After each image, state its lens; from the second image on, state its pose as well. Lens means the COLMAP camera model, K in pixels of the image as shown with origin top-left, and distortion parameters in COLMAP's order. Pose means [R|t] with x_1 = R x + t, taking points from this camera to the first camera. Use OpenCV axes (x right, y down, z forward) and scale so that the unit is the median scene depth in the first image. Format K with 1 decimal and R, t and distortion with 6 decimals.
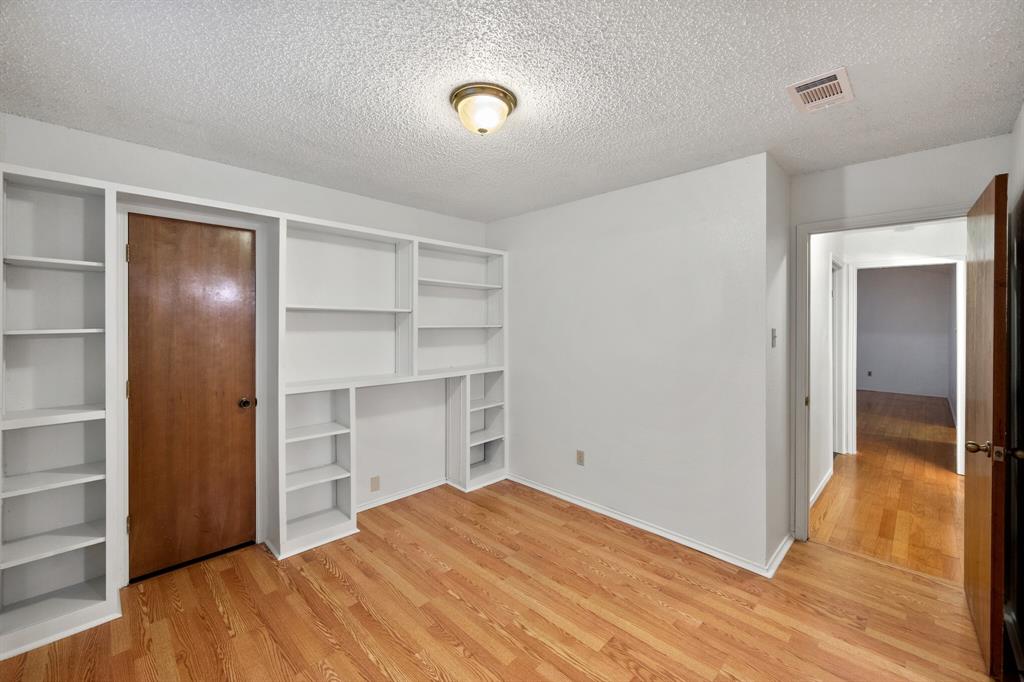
lens RADIAL K [[412.0, 0, 523.3], [0, 412.0, 323.7], [0, 0, 1]] dist [-0.001720, -0.000411]
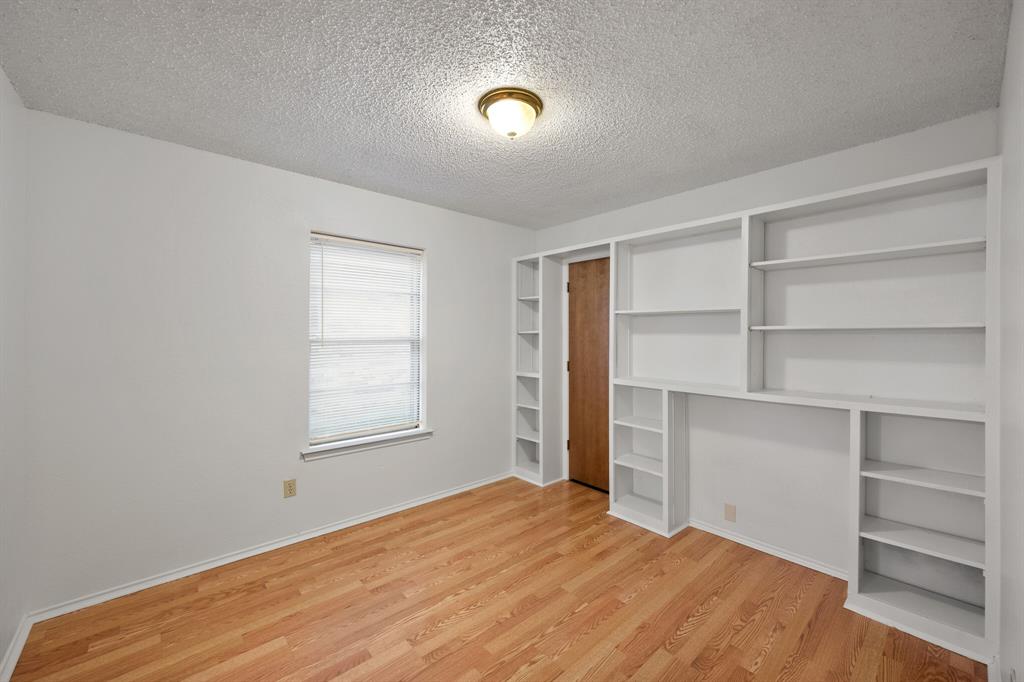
lens RADIAL K [[412.0, 0, 511.3], [0, 412.0, 336.3], [0, 0, 1]] dist [-0.001720, -0.000411]
pose [[-0.082216, 0.000805, -0.996614, 0.713651], [-0.002103, 0.999997, 0.000981, 0.029072], [0.996612, 0.002176, -0.082214, 0.827501]]
